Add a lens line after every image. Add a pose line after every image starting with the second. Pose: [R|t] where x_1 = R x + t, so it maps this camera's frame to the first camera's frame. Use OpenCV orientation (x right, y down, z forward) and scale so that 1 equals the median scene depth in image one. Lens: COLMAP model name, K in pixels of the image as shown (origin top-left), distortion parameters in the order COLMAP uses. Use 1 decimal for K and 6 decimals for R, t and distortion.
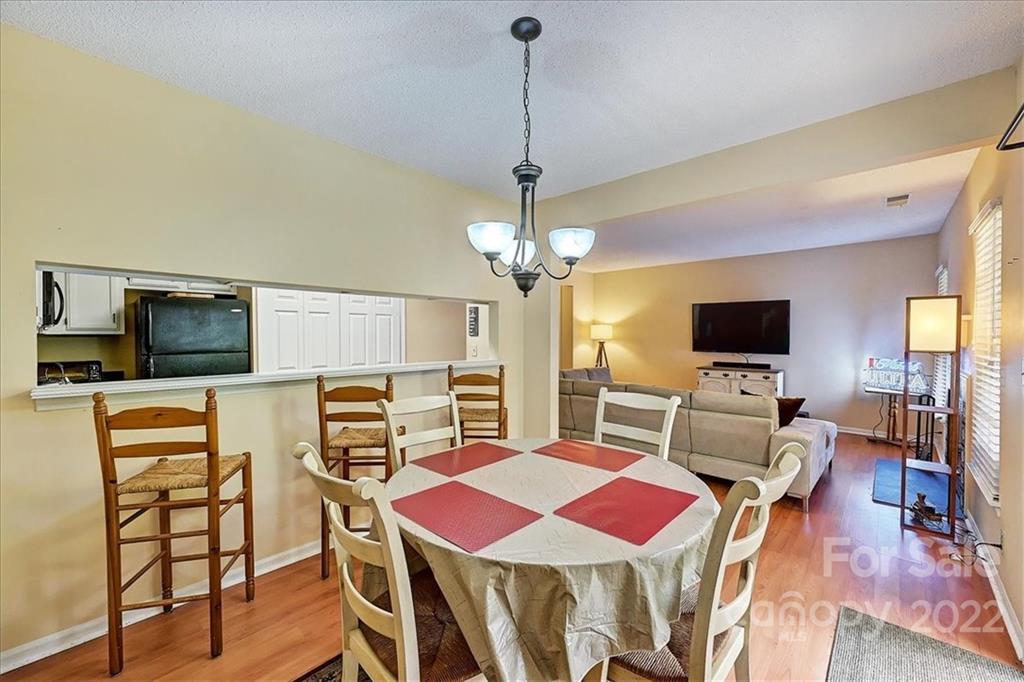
lens RADIAL K [[410.3, 0, 512.0], [0, 410.3, 341.0], [0, 0, 1]] dist [0.000612, -0.000018]
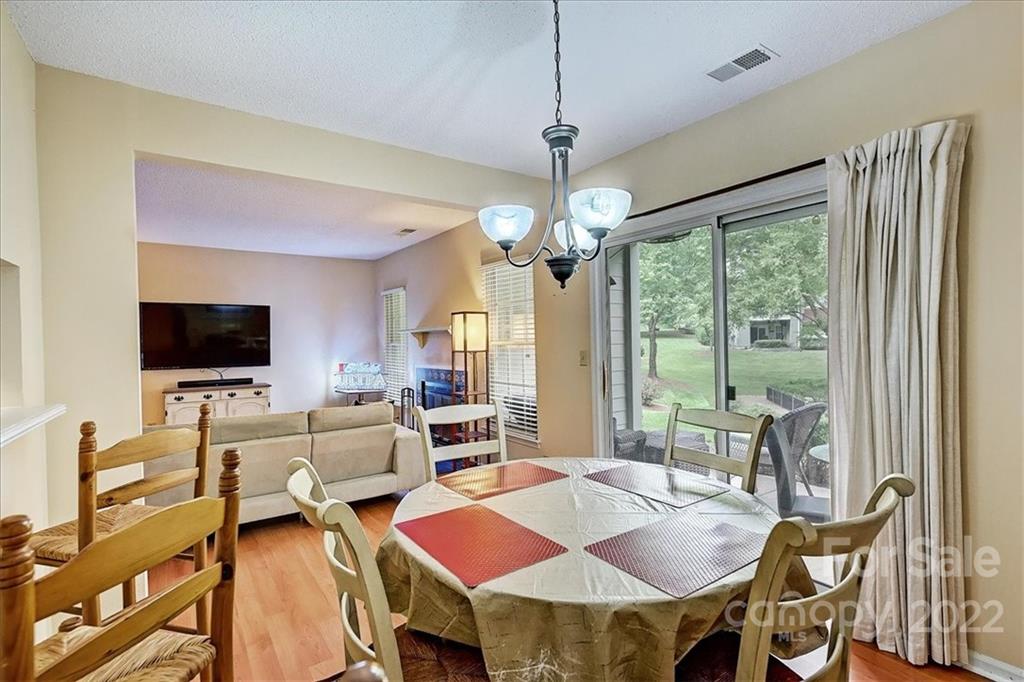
lens RADIAL K [[478.0, 0, 512.0], [0, 478.0, 341.0], [0, 0, 1]] dist [-0.000254, -0.000133]
pose [[0.208933, -0.006982, 0.977905, -0.295728], [0.035818, 0.999358, -0.000517, -0.001767], [-0.977274, 0.035134, 0.209049, 0.294894]]
